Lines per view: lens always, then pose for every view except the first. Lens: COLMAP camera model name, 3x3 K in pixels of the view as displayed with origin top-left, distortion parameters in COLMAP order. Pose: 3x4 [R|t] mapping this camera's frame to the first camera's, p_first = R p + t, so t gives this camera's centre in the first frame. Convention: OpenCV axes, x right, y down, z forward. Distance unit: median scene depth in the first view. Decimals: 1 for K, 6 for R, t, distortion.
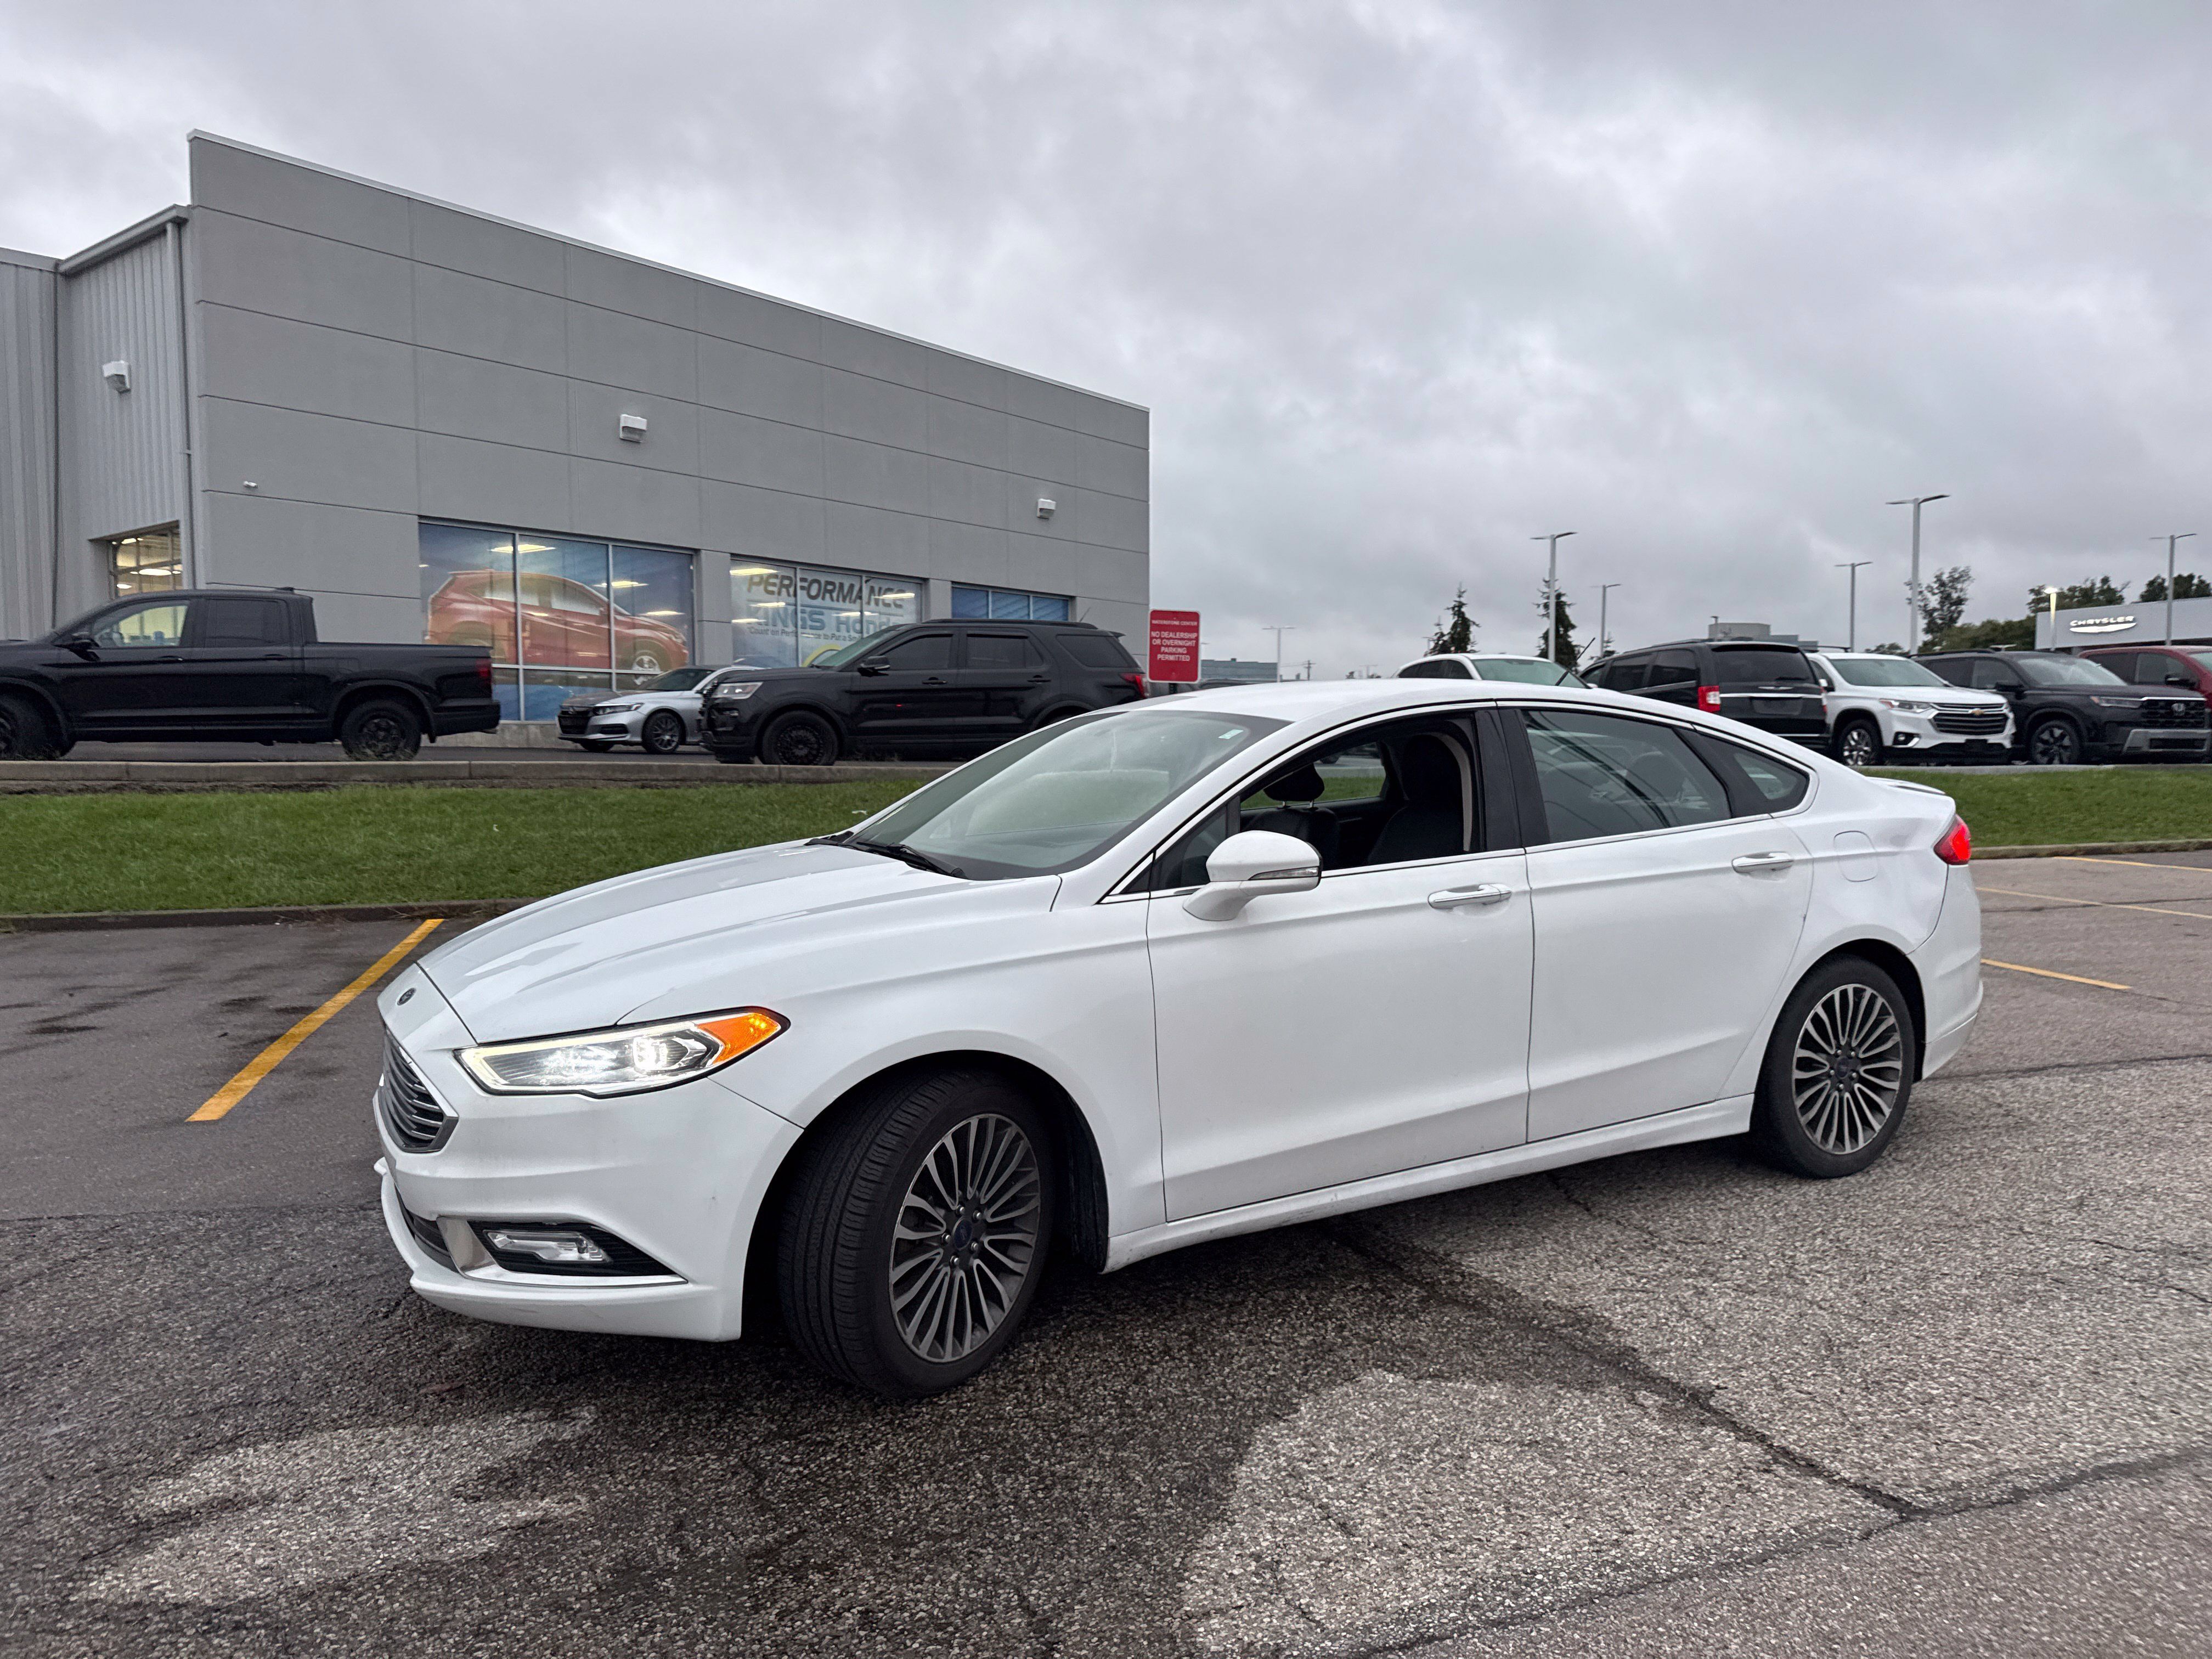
lens RADIAL K [[1541.8, 0, 1127.0], [0, 1541.8, 841.2], [0, 0, 1]] dist [0.039462, -0.050017]
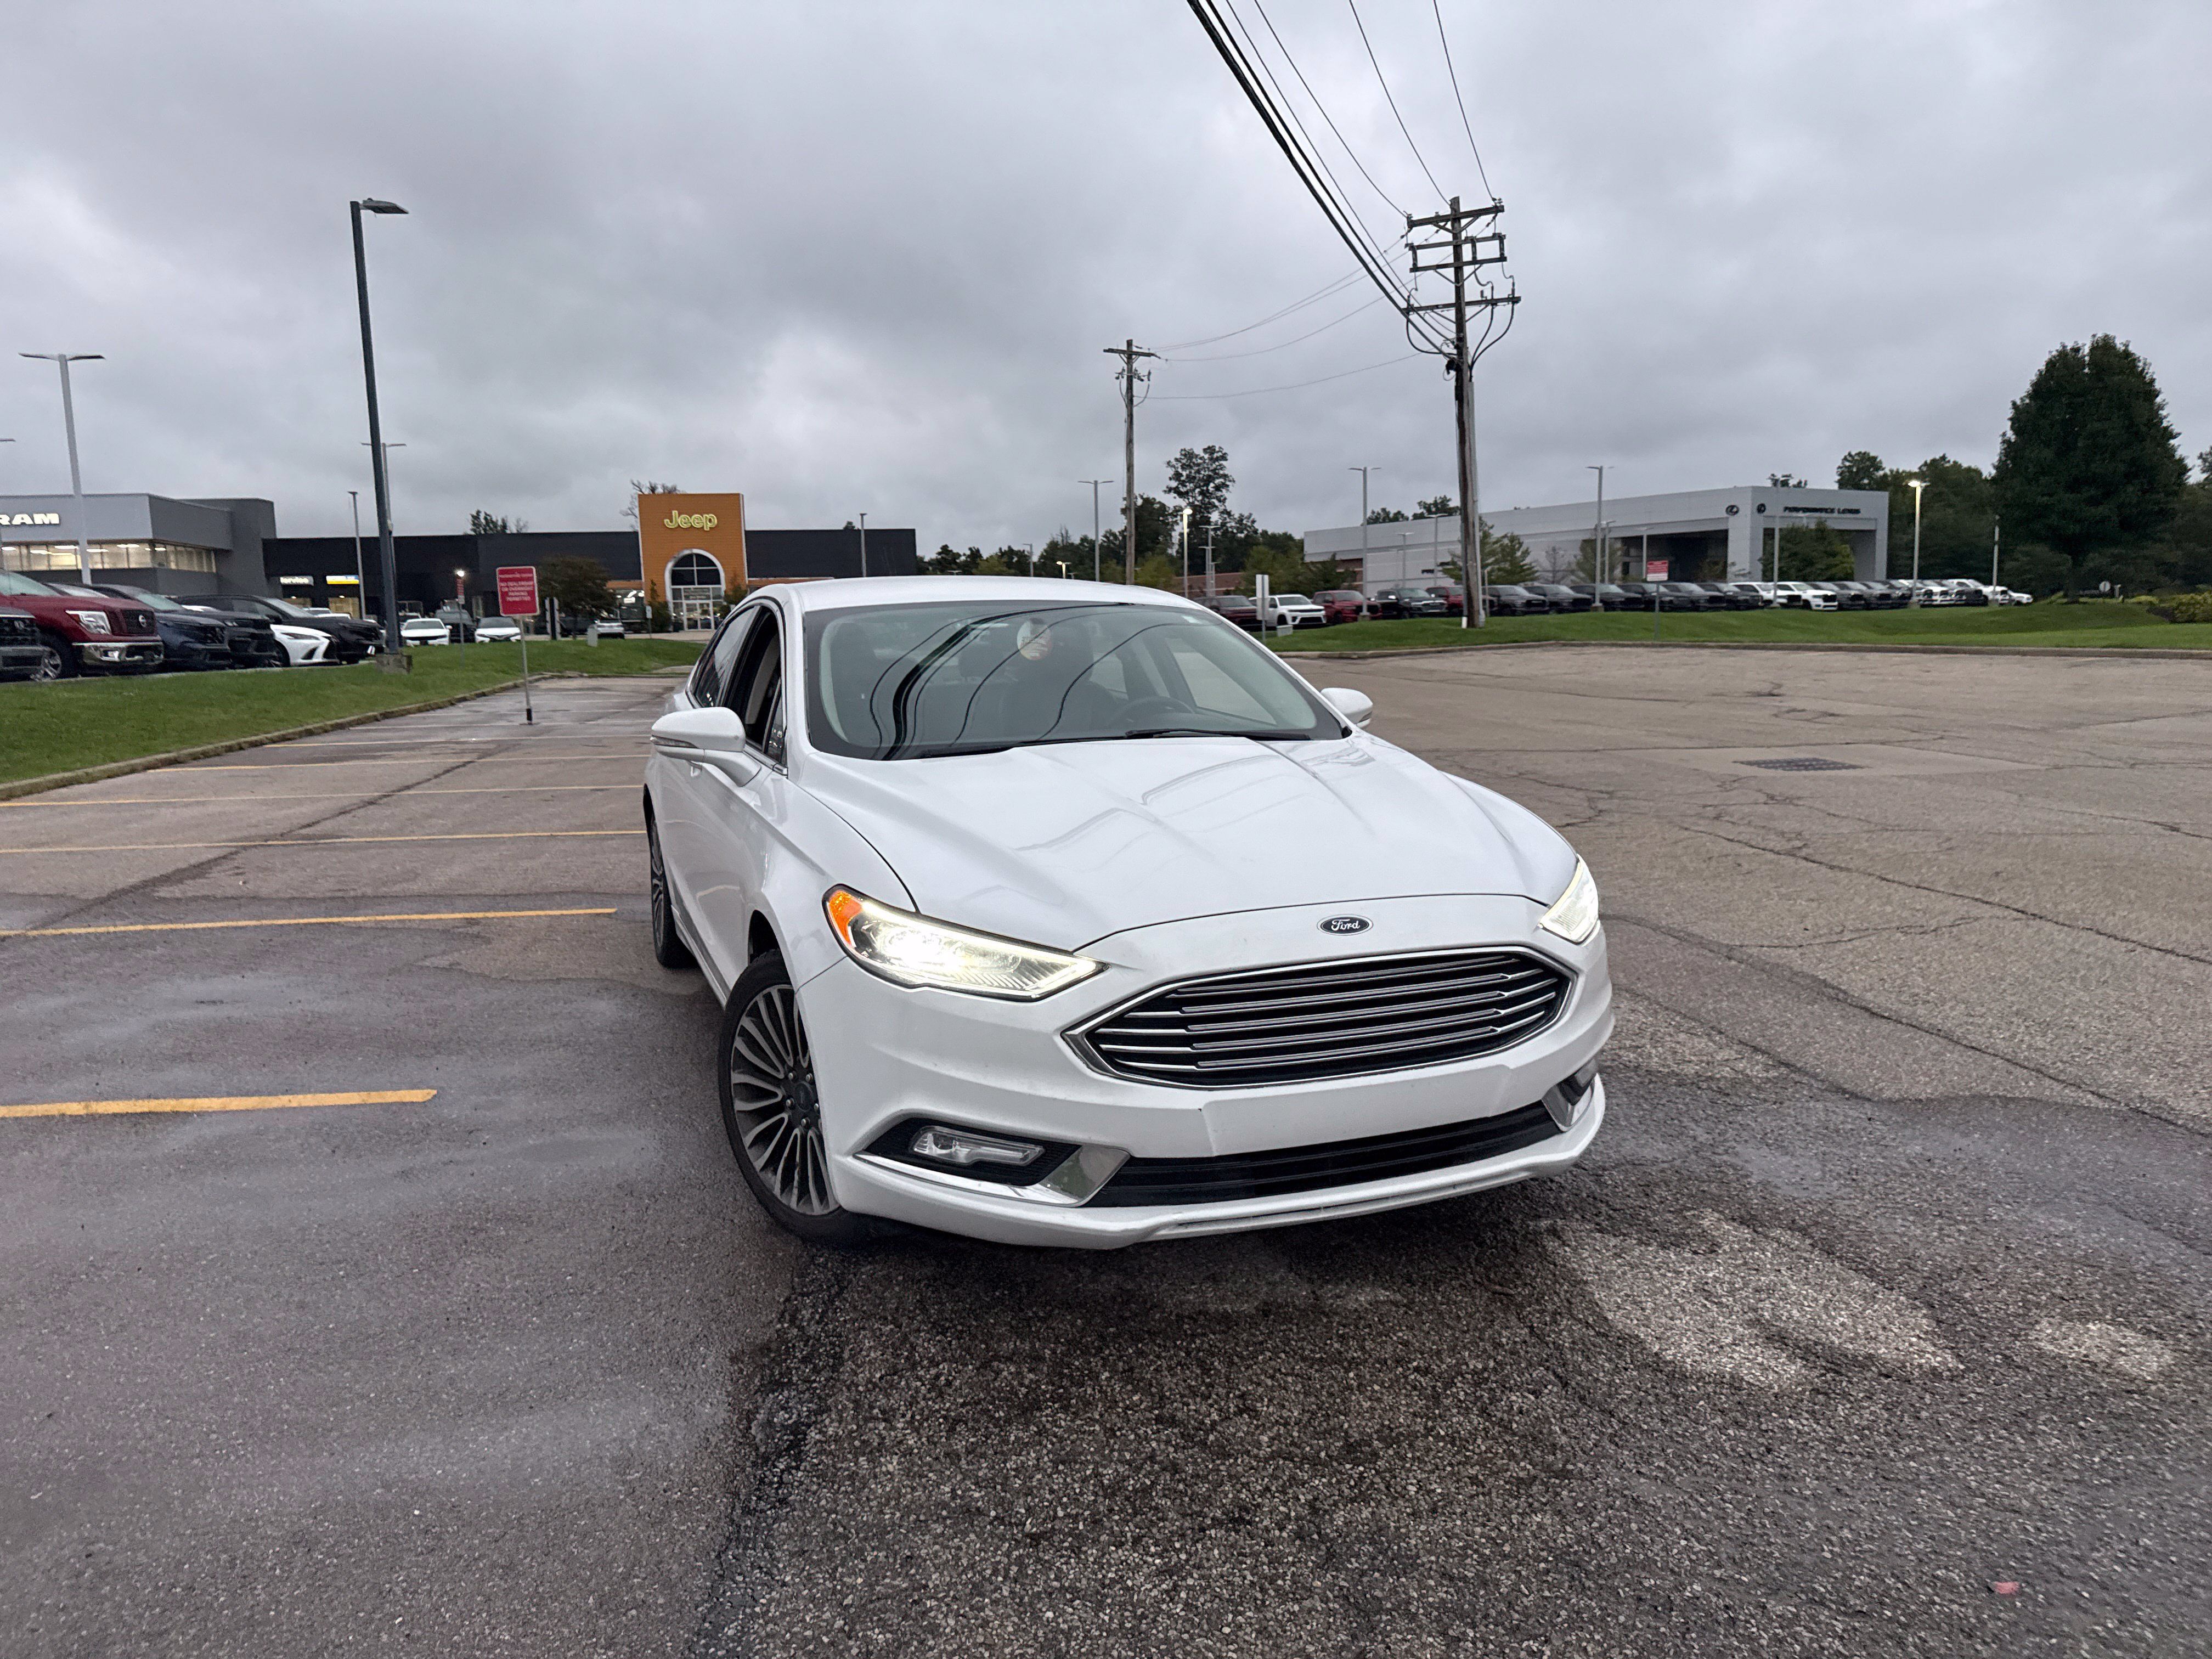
lens RADIAL K [[1538.9, 0, 1114.3], [0, 1538.9, 825.5], [0, 0, 1]] dist [0.045615, -0.057541]
pose [[0.142785, -0.126915, 0.981583, -1.168341], [0.090280, 0.989280, 0.114778, -0.053058], [-0.985628, 0.072229, 0.152712, 0.903739]]
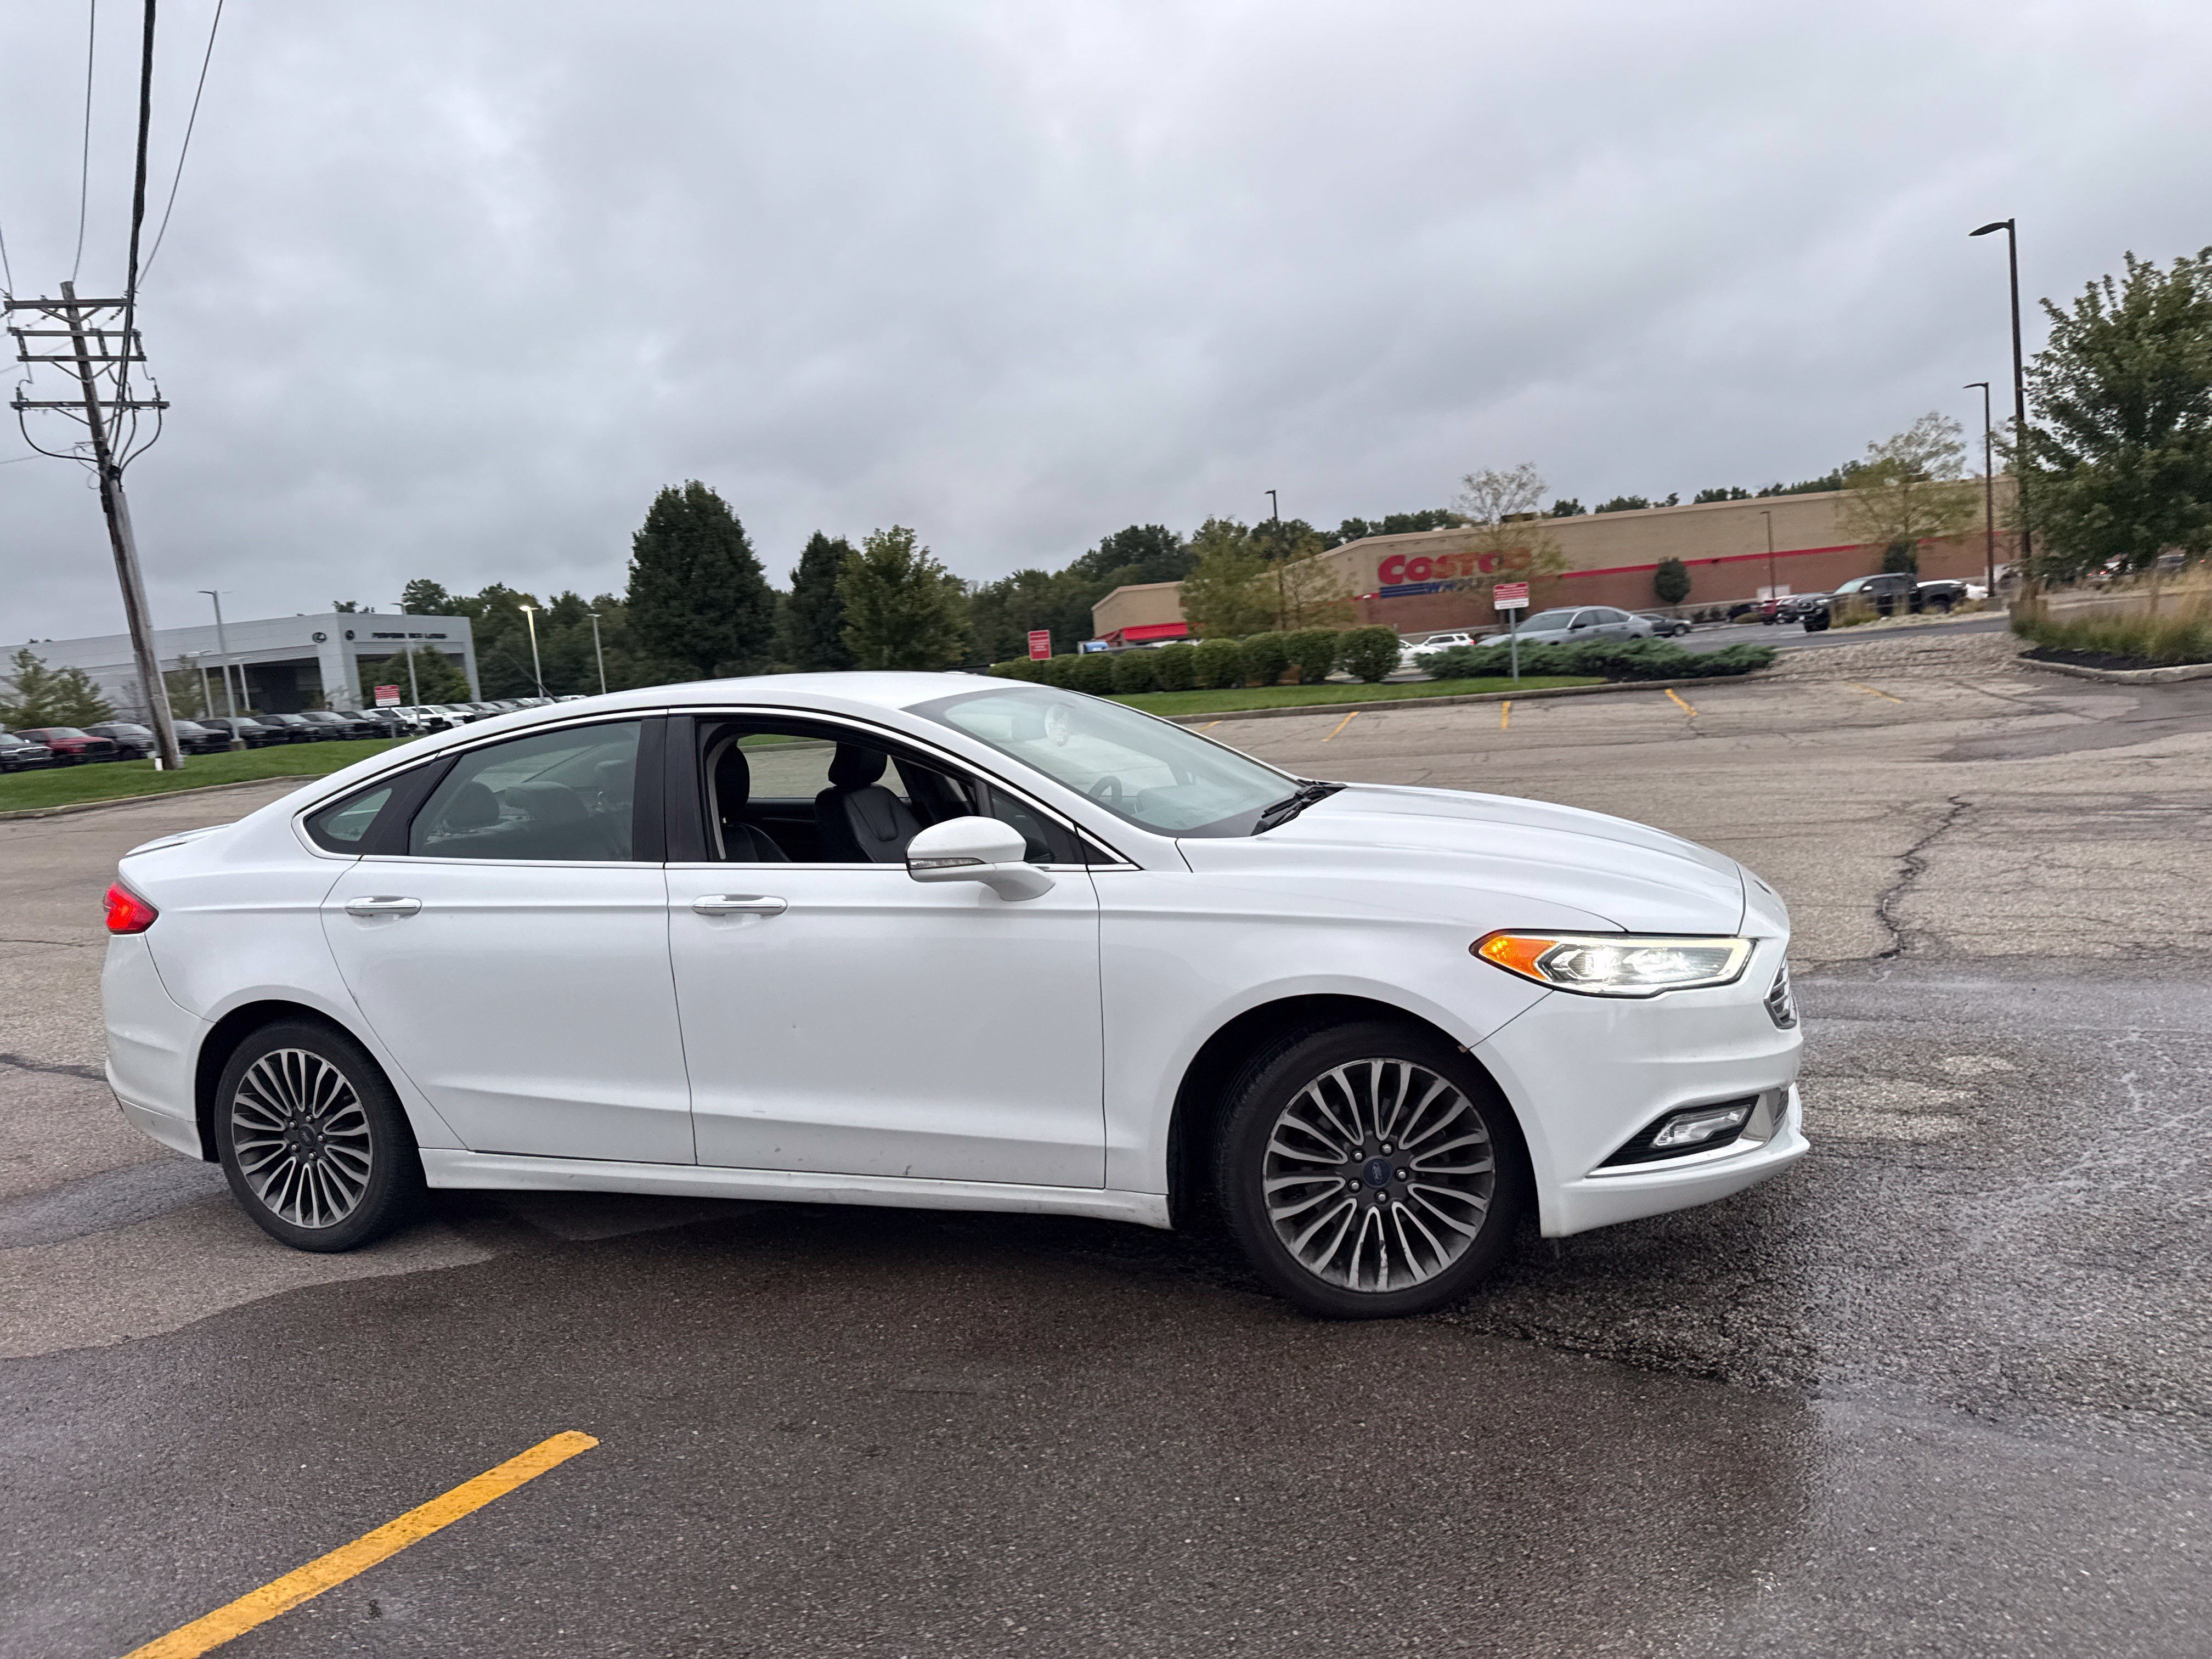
lens RADIAL K [[1538.9, 0, 1112.2], [0, 1538.9, 844.3], [0, 0, 1]] dist [0.045615, -0.057541]
pose [[-0.650049, -0.023085, 0.759541, -0.901889], [0.144017, 0.977680, 0.152971, -0.146995], [-0.746120, 0.208826, -0.632216, 1.841267]]
